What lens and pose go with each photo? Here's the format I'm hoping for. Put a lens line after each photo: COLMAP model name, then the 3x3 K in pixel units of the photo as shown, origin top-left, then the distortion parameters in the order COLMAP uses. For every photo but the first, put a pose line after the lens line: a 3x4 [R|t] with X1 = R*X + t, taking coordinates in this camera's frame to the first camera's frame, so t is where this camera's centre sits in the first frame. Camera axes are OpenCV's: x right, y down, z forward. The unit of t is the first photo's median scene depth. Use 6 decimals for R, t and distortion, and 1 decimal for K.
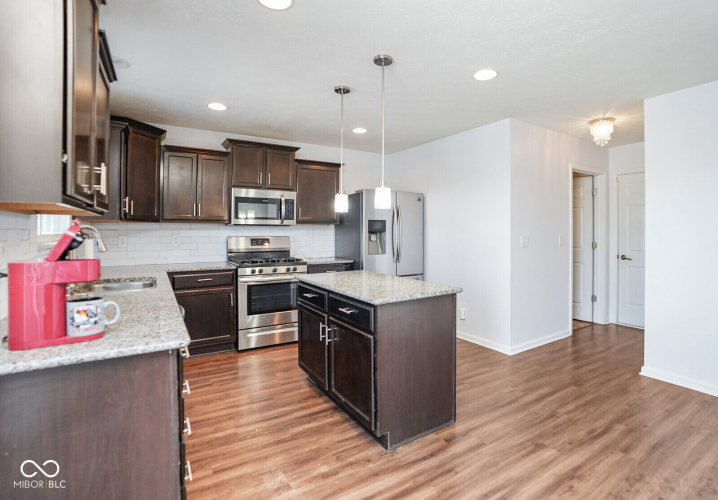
lens RADIAL K [[345.1, 0, 358.2], [0, 345.1, 244.5], [0, 0, 1]] dist [-0.033614, 0.000382]
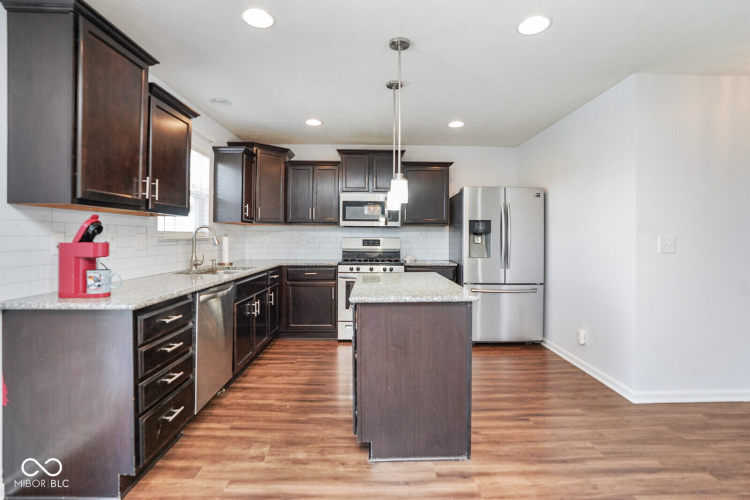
lens RADIAL K [[340.1, 0, 378.0], [0, 340.1, 247.1], [0, 0, 1]] dist [-0.041100, 0.012528]
pose [[0.862098, 0.019024, -0.506384, 0.329773], [-0.025471, 0.999659, -0.005808, 0.014405], [0.506101, 0.017905, 0.862289, 0.125388]]
